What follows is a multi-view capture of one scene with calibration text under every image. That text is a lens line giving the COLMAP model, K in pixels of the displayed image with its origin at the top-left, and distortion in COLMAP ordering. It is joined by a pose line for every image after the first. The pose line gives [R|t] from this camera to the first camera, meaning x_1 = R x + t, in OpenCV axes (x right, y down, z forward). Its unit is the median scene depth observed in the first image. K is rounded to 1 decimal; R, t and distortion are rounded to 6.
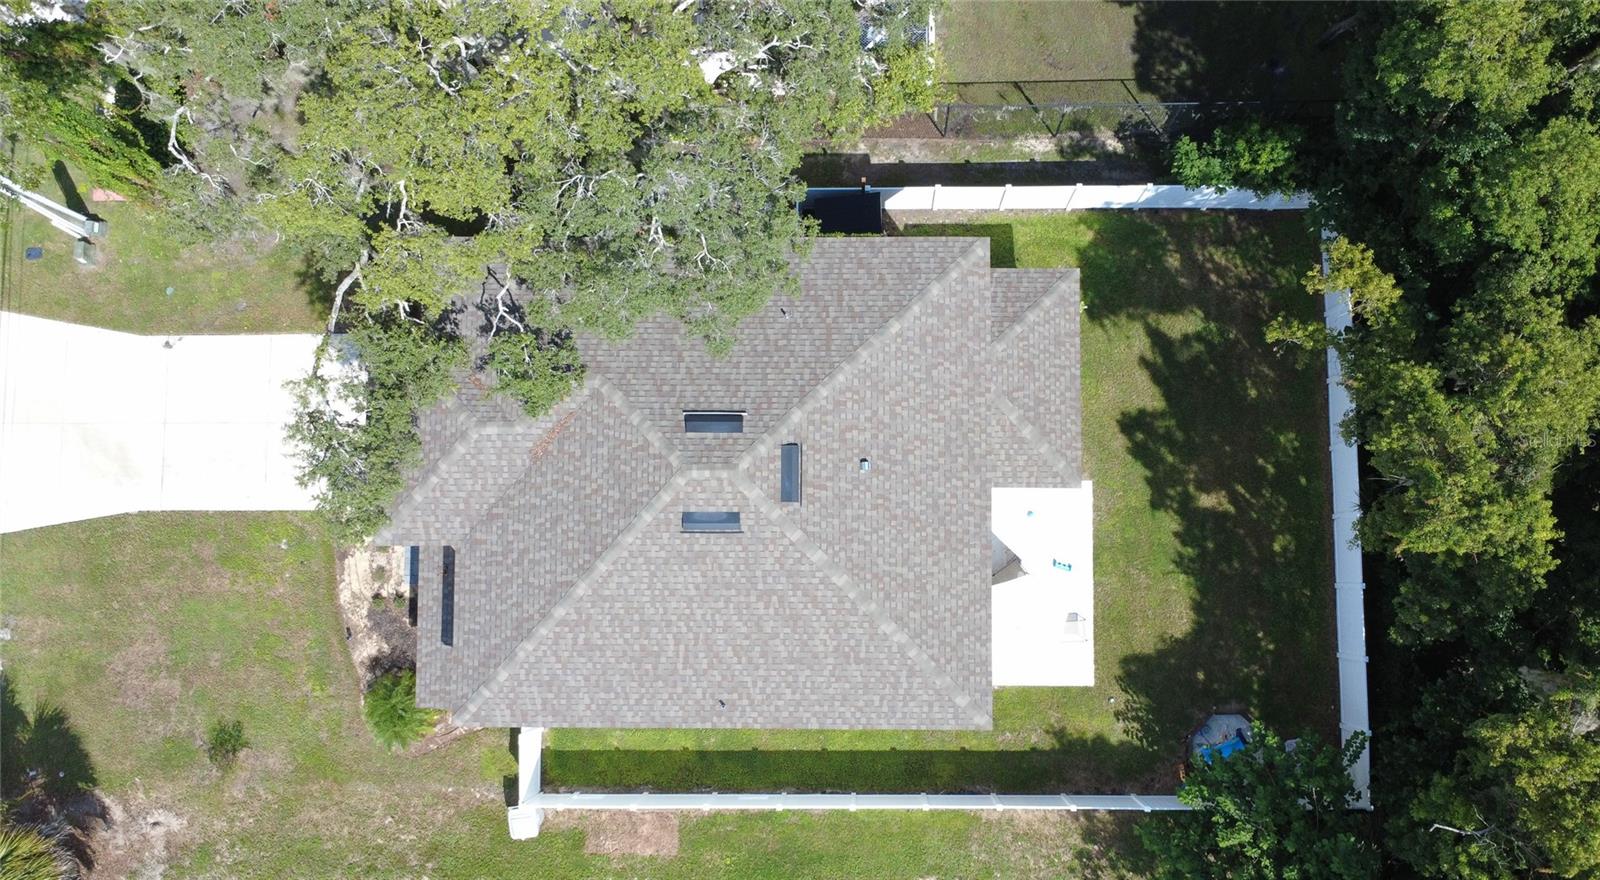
lens RADIAL K [[1255.2, 0, 841.5], [0, 1255.2, 487.5], [0, 0, 1]] dist [-0.004441, 0.008087]
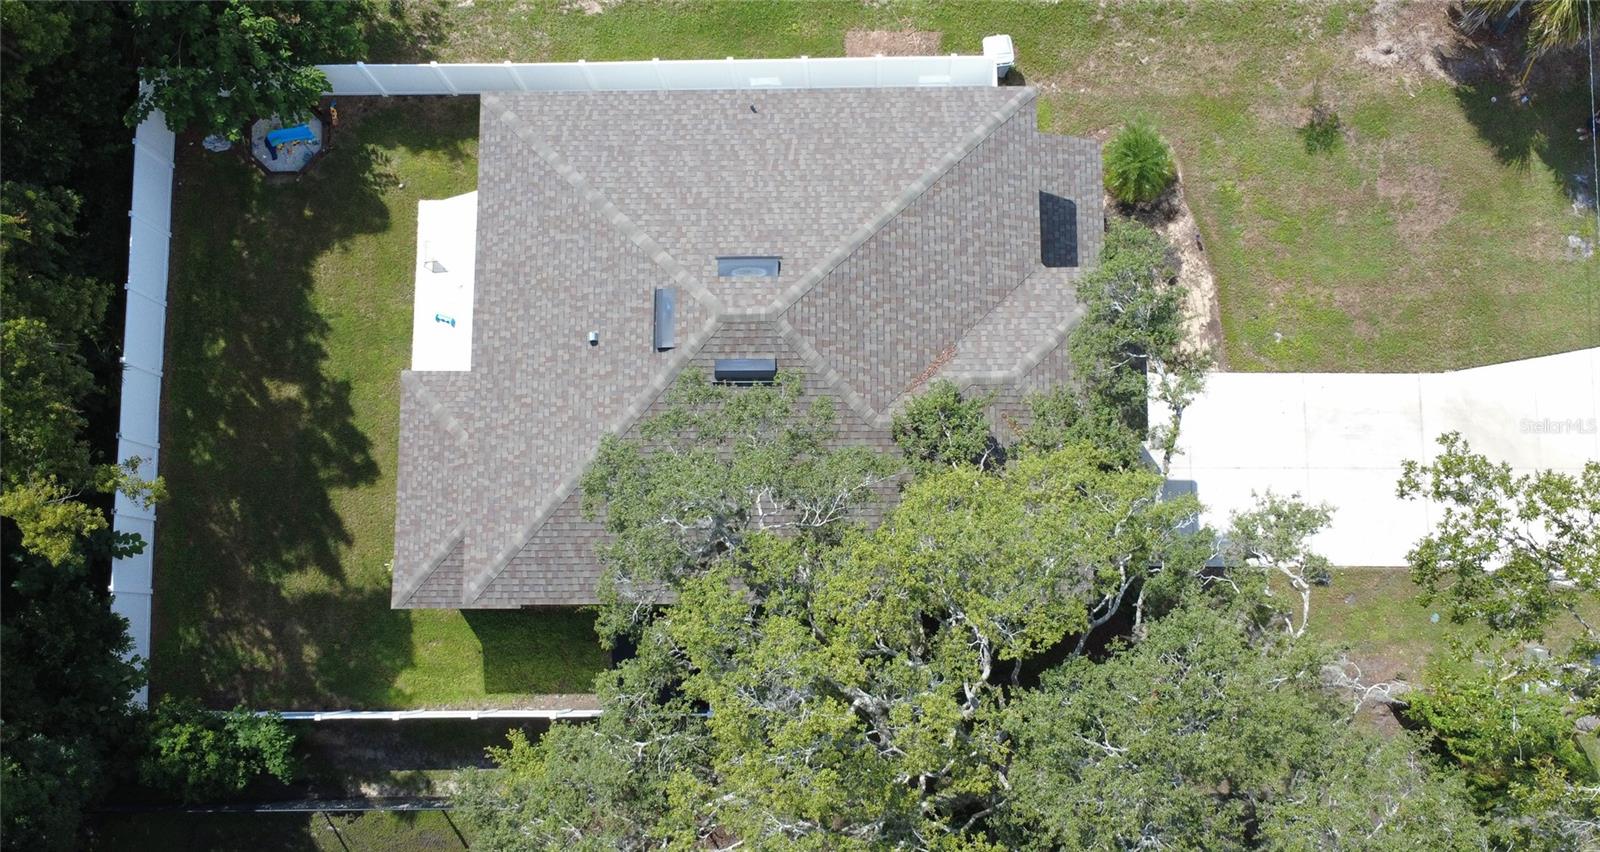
lens RADIAL K [[1359.9, 0, 853.5], [0, 1359.9, 455.4], [0, 0, 1]] dist [-0.002413, 0.004737]
pose [[-0.999250, 0.013396, 0.036328, -0.170891], [-0.005527, -0.977983, 0.208609, -0.255499], [0.038323, 0.208252, 0.977324, 0.024511]]
